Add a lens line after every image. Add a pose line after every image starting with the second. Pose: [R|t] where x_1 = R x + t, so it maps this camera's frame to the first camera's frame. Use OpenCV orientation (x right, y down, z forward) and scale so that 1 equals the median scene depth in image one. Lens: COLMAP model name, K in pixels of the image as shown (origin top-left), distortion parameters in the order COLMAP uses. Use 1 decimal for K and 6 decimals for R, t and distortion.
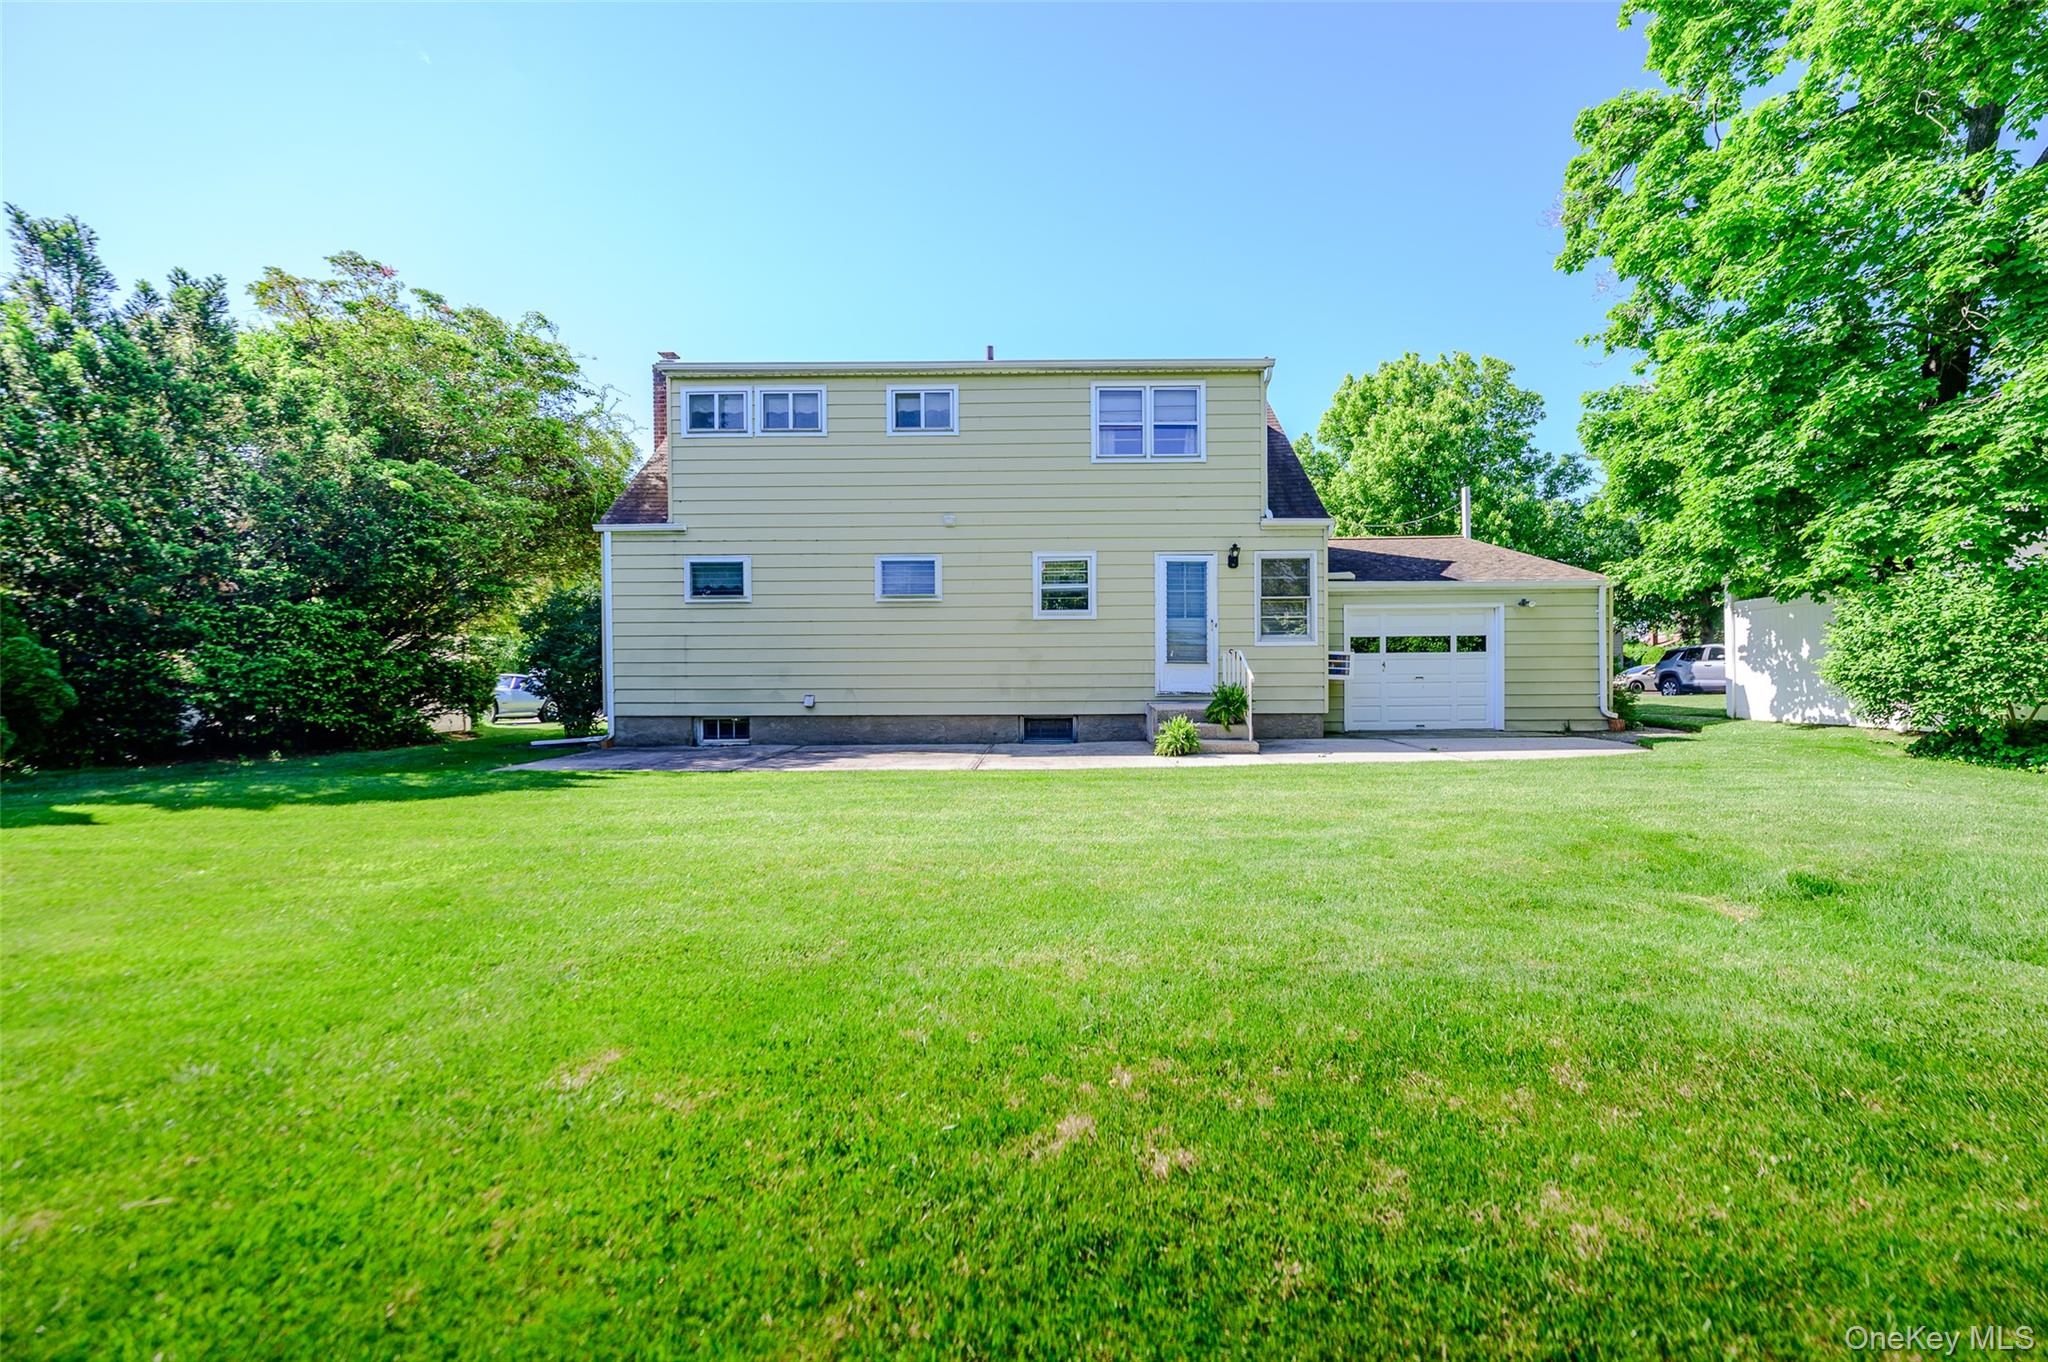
lens RADIAL K [[820.1, 0, 1021.4], [0, 820.1, 680.9], [0, 0, 1]] dist [0.001855, 0.000069]
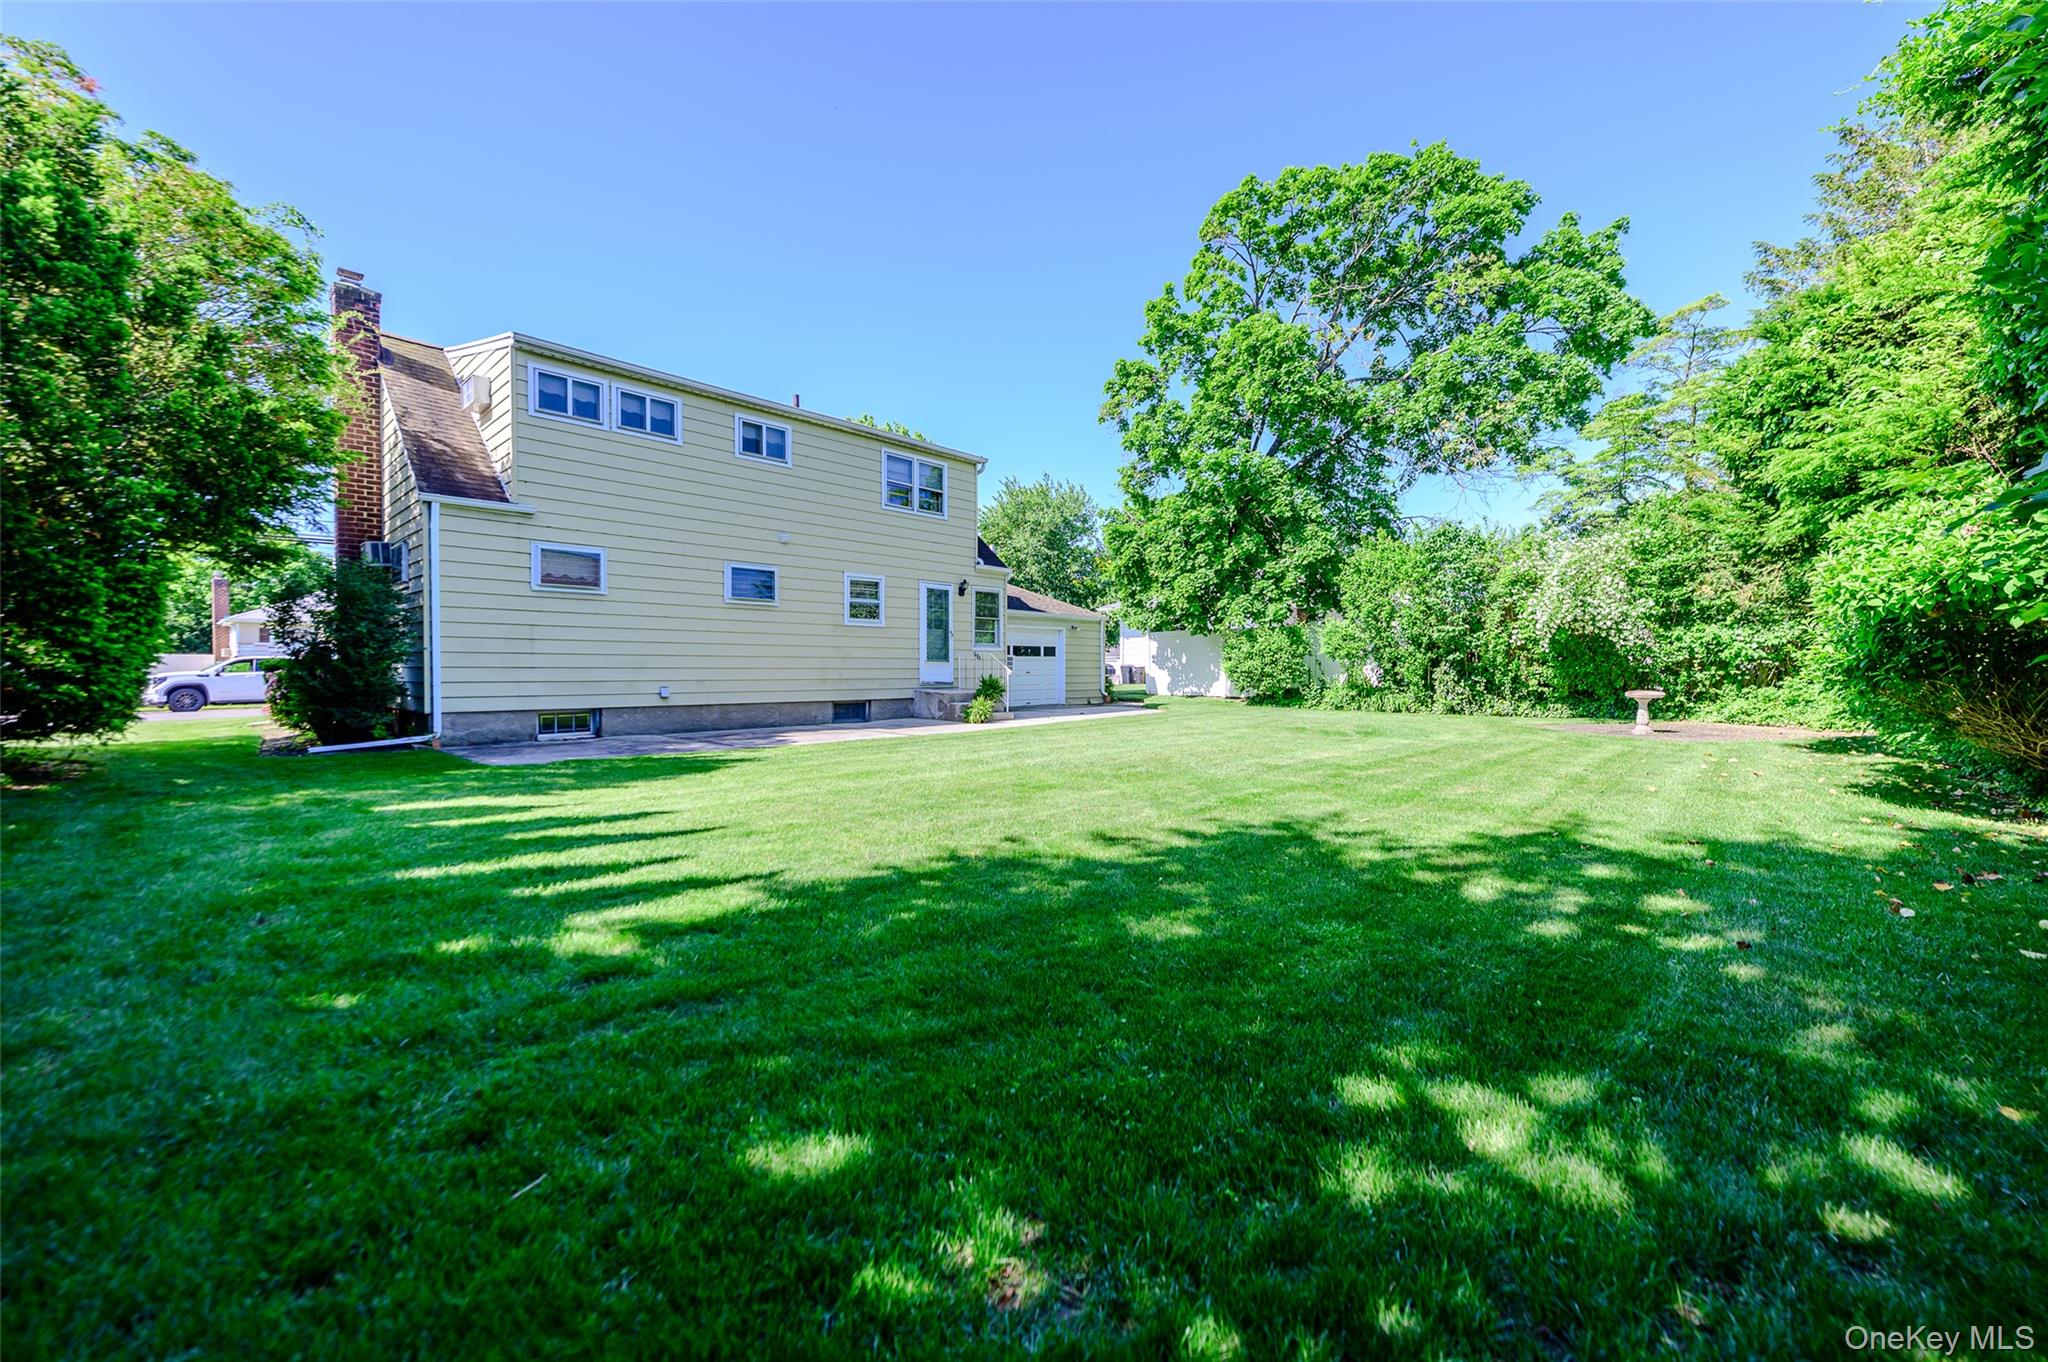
lens RADIAL K [[820.1, 0, 1015.5], [0, 820.1, 673.0], [0, 0, 1]] dist [0.001855, 0.000069]
pose [[0.675444, 0.002533, 0.737407, -0.737905], [0.003944, 0.999967, -0.007047, 0.008953], [-0.737400, 0.007669, 0.675412, -0.046114]]
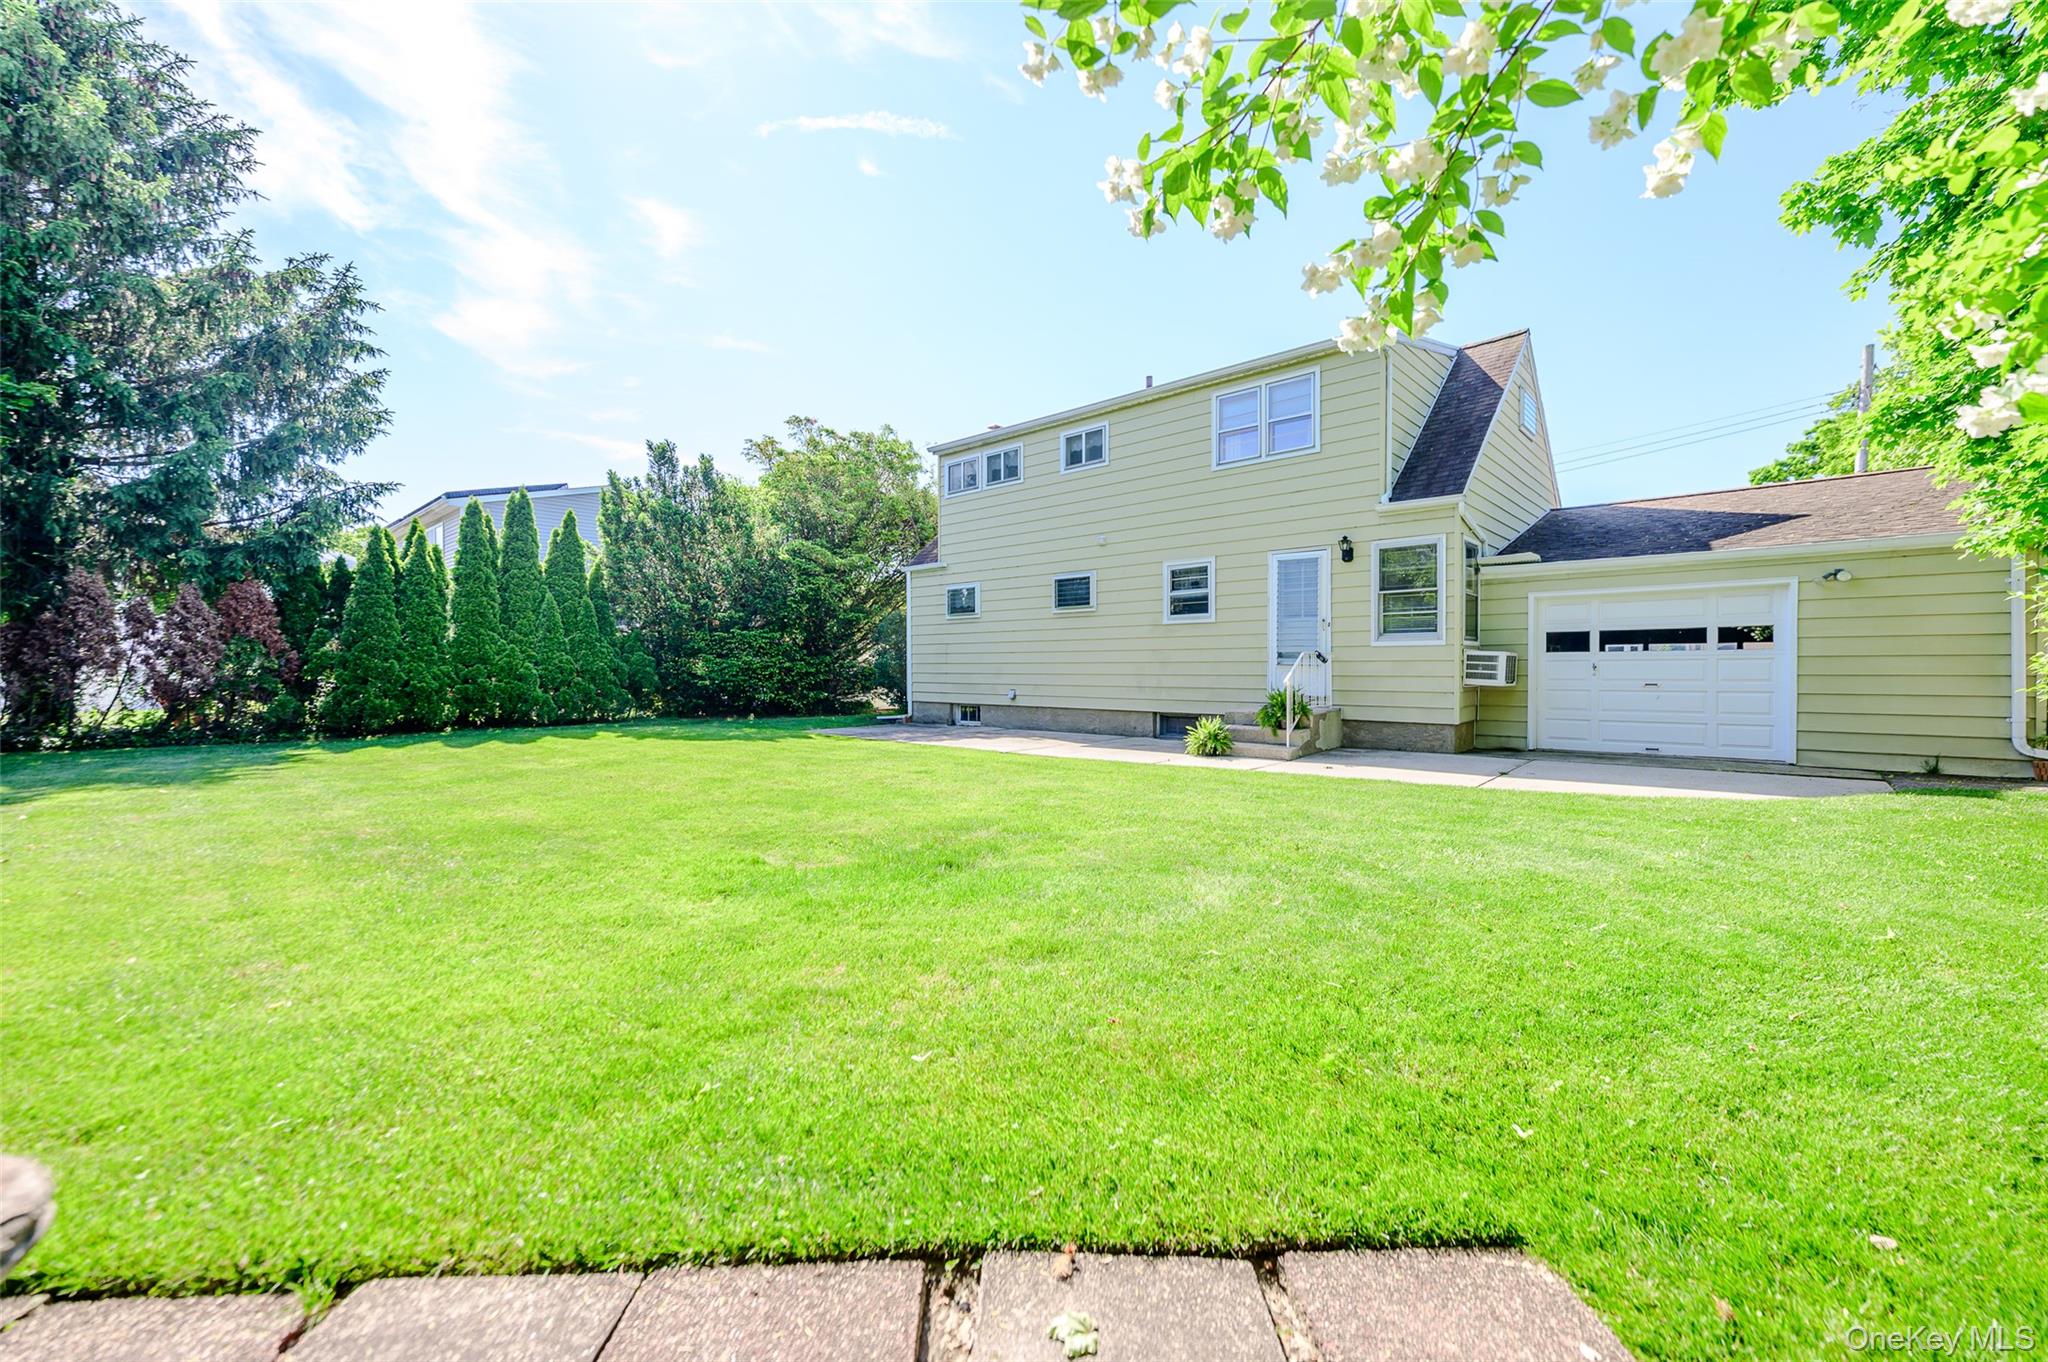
lens RADIAL K [[820.1, 0, 1017.5], [0, 820.1, 676.9], [0, 0, 1]] dist [0.001855, 0.000069]
pose [[0.745810, 0.012810, -0.666035, 0.592428], [-0.009895, 0.999918, 0.008151, -0.012257], [0.666085, 0.000511, 0.745876, 0.065224]]
